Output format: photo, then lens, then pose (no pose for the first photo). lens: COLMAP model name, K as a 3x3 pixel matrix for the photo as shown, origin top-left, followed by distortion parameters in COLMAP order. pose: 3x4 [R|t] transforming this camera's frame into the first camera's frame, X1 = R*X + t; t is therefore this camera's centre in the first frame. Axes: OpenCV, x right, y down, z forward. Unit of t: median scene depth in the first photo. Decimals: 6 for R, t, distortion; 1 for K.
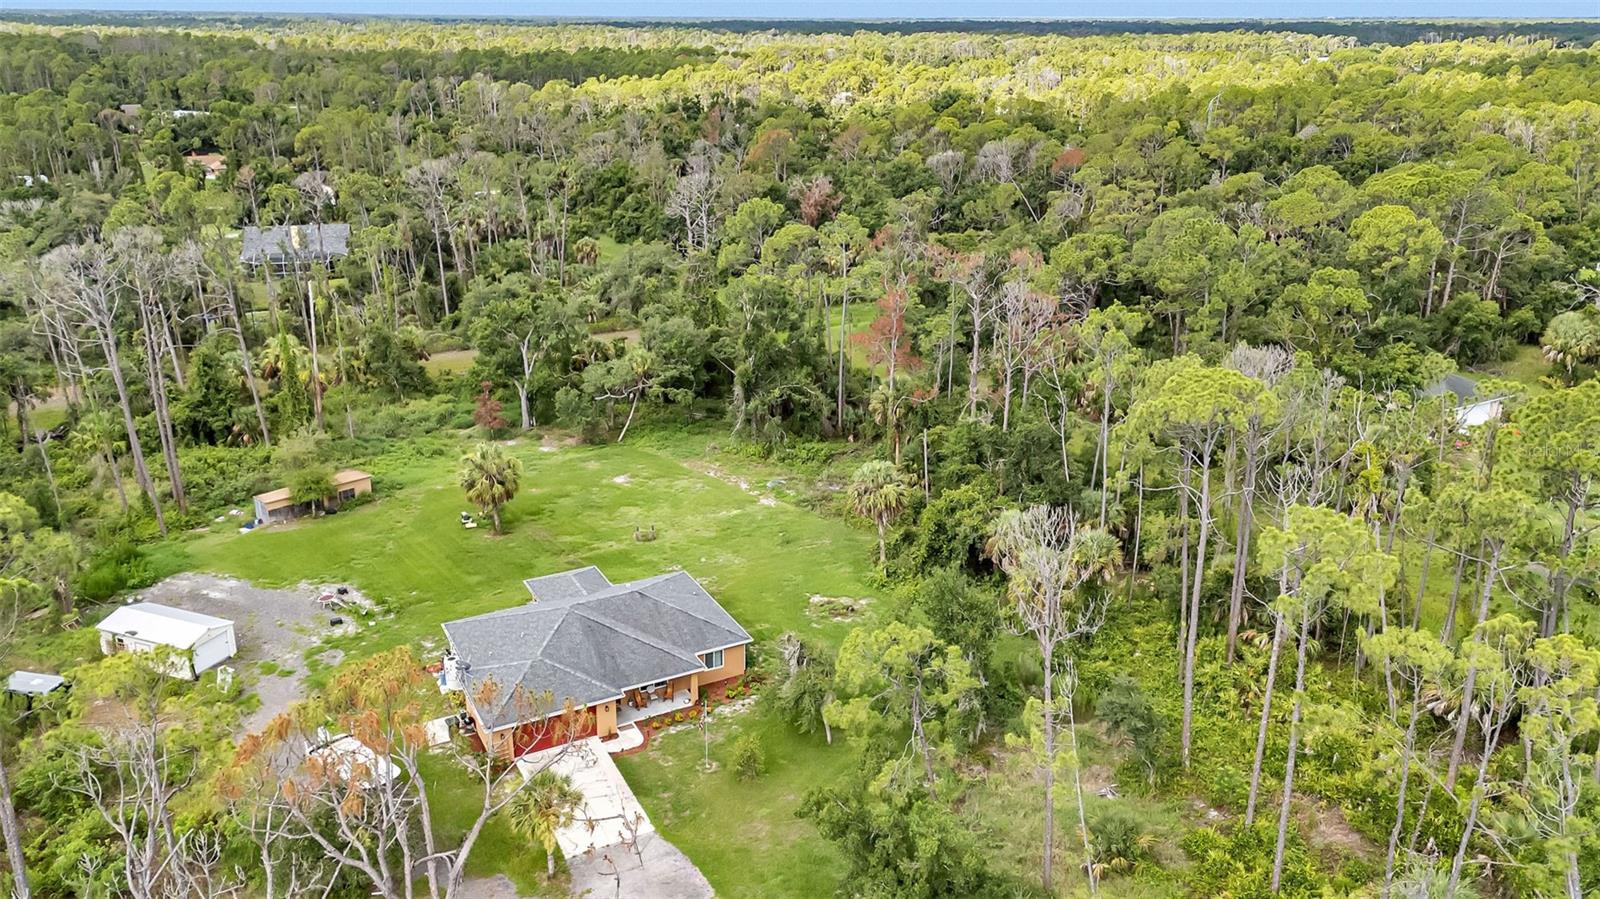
lens RADIAL K [[1198.8, 0, 800.0], [0, 1198.8, 449.5], [0, 0, 1]] dist [0.082343, -0.079472]
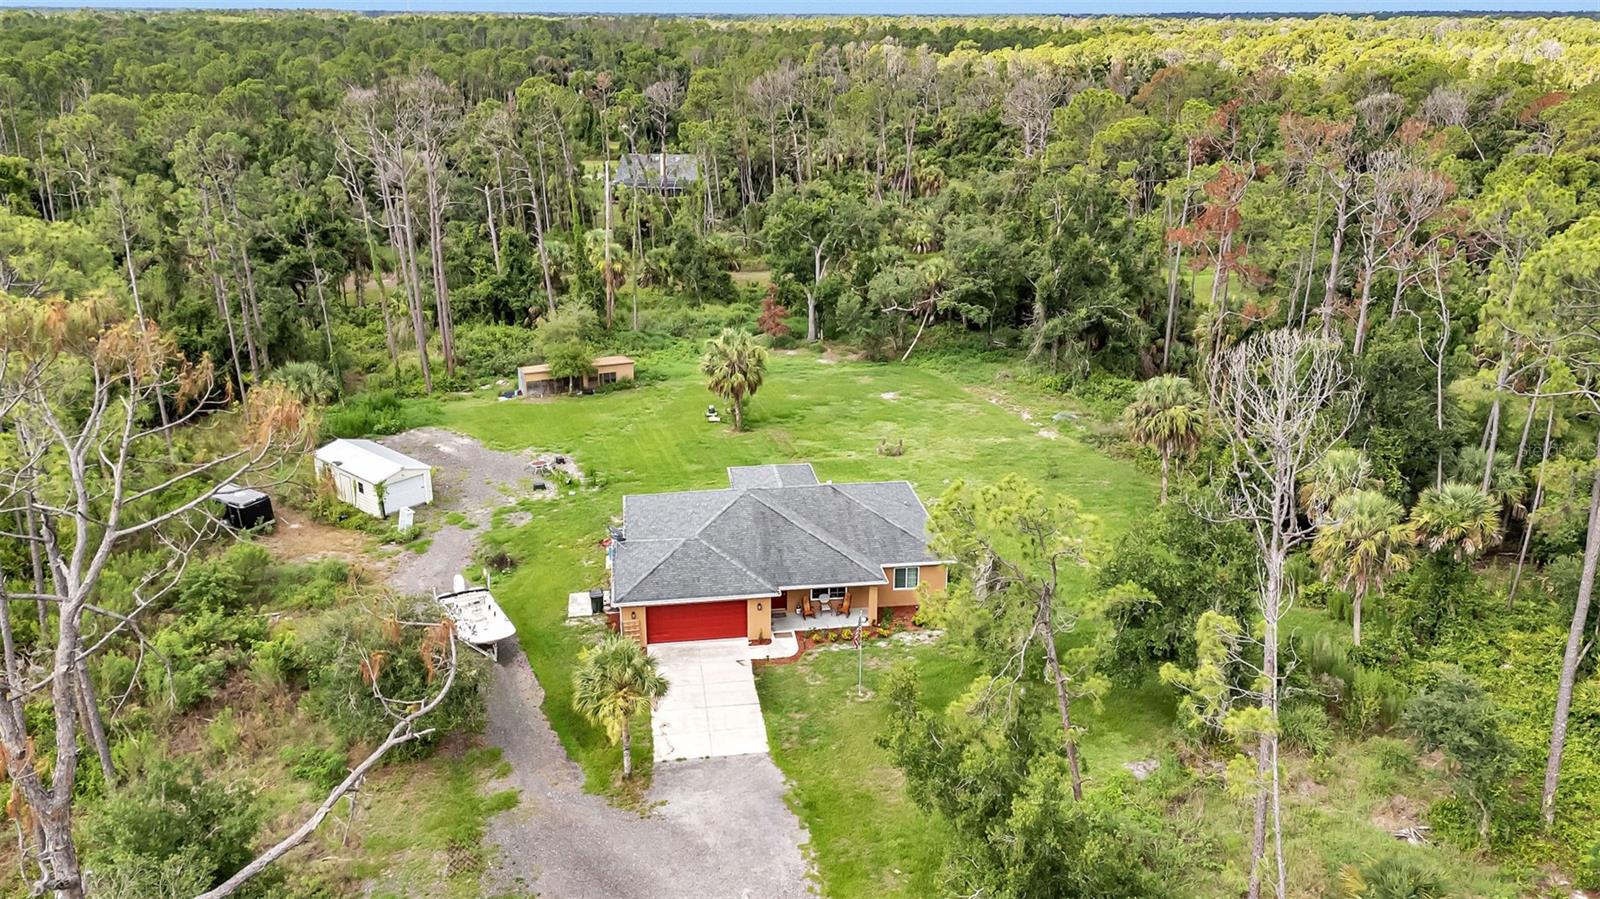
lens RADIAL K [[1198.8, 0, 800.0], [0, 1198.8, 449.5], [0, 0, 1]] dist [0.082343, -0.079472]
pose [[0.941180, 0.112216, -0.318727, 0.082582], [-0.112274, 0.993510, 0.018251, 0.061044], [0.318707, 0.018608, 0.947671, 0.151471]]
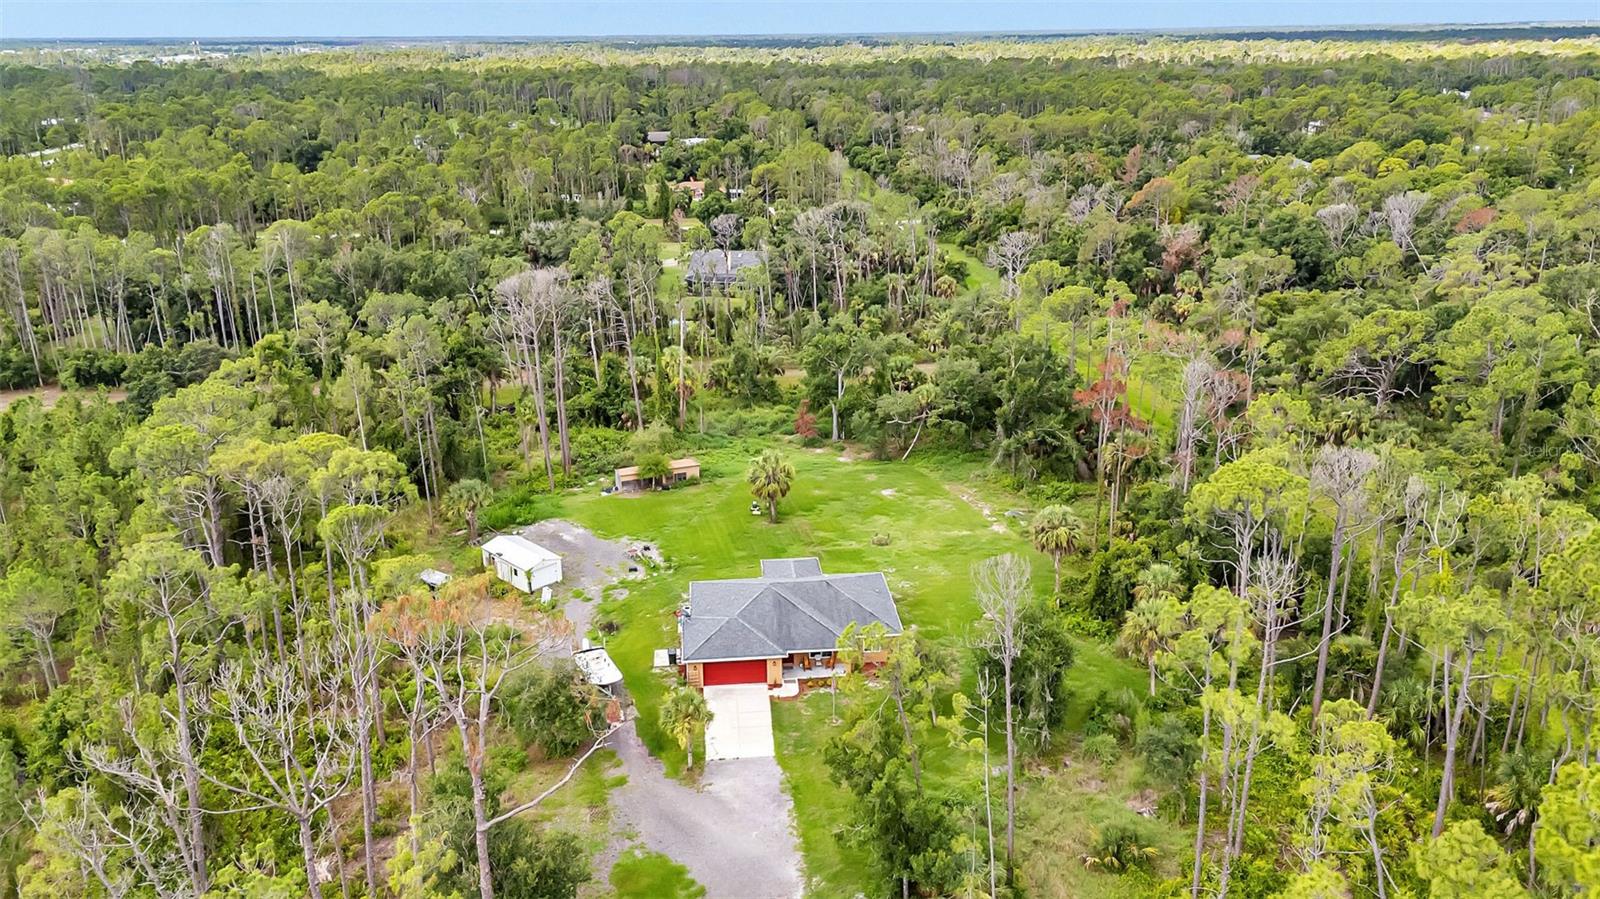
lens RADIAL K [[1181.0, 0, 799.5], [0, 1181.0, 455.9], [0, 0, 1]] dist [0.080061, -0.076322]
pose [[0.920619, 0.116992, -0.372523, 0.221848], [-0.116939, 0.992877, 0.022822, -0.029943], [0.372539, 0.022552, 0.927742, -0.134894]]
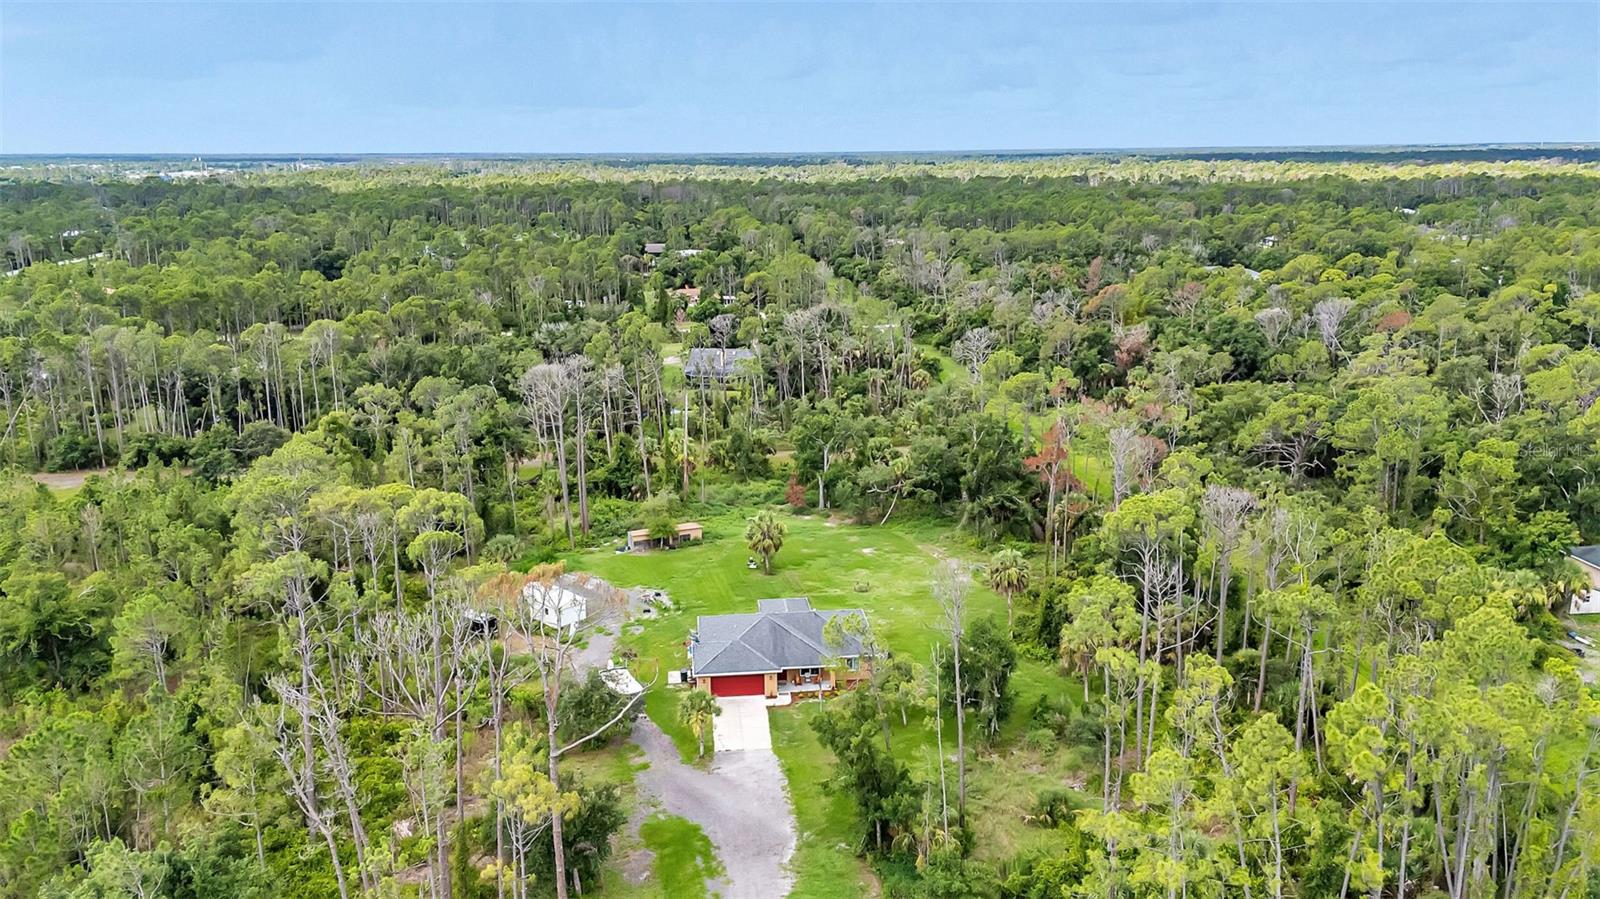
lens RADIAL K [[1181.0, 0, 799.5], [0, 1181.0, 455.9], [0, 0, 1]] dist [0.080061, -0.076322]
pose [[0.924942, 0.083583, -0.370805, 0.291179], [-0.116763, 0.990835, -0.067913, 0.020330], [0.361731, 0.106112, 0.926224, -0.305549]]
